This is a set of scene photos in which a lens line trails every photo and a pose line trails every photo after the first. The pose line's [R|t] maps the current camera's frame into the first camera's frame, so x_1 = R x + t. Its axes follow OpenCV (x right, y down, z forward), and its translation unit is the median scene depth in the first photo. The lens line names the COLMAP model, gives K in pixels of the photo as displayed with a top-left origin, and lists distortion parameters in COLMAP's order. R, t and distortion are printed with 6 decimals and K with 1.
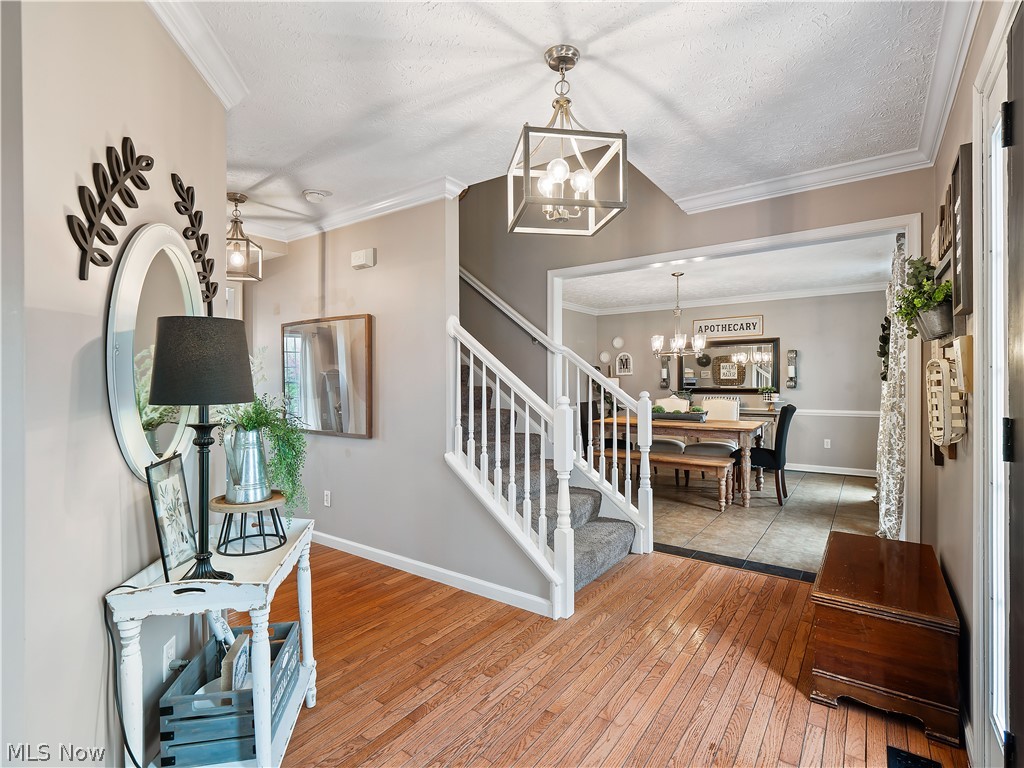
lens RADIAL K [[494.9, 0, 516.6], [0, 494.9, 379.4], [0, 0, 1]] dist [0.000538, -0.000557]
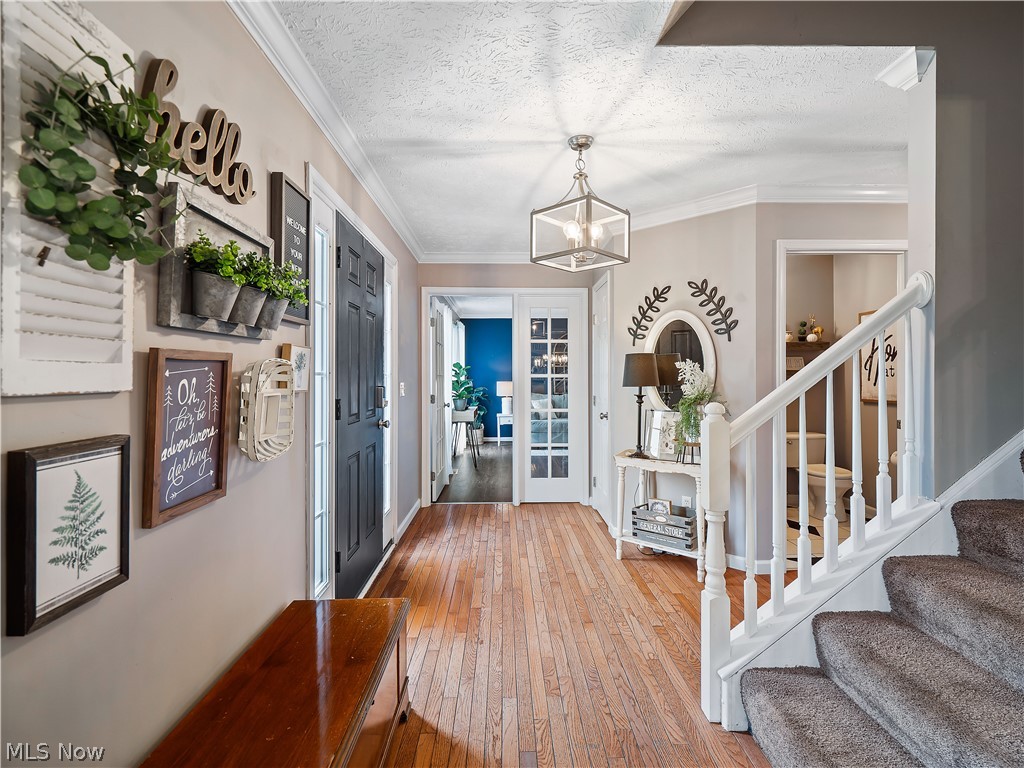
lens RADIAL K [[494.9, 0, 516.6], [0, 494.9, 379.4], [0, 0, 1]] dist [0.000538, -0.000557]
pose [[-0.794745, 0.002782, -0.606937, 1.061696], [-0.002274, 0.999969, 0.007561, -0.004071], [0.606939, 0.007389, -0.794714, 1.979078]]
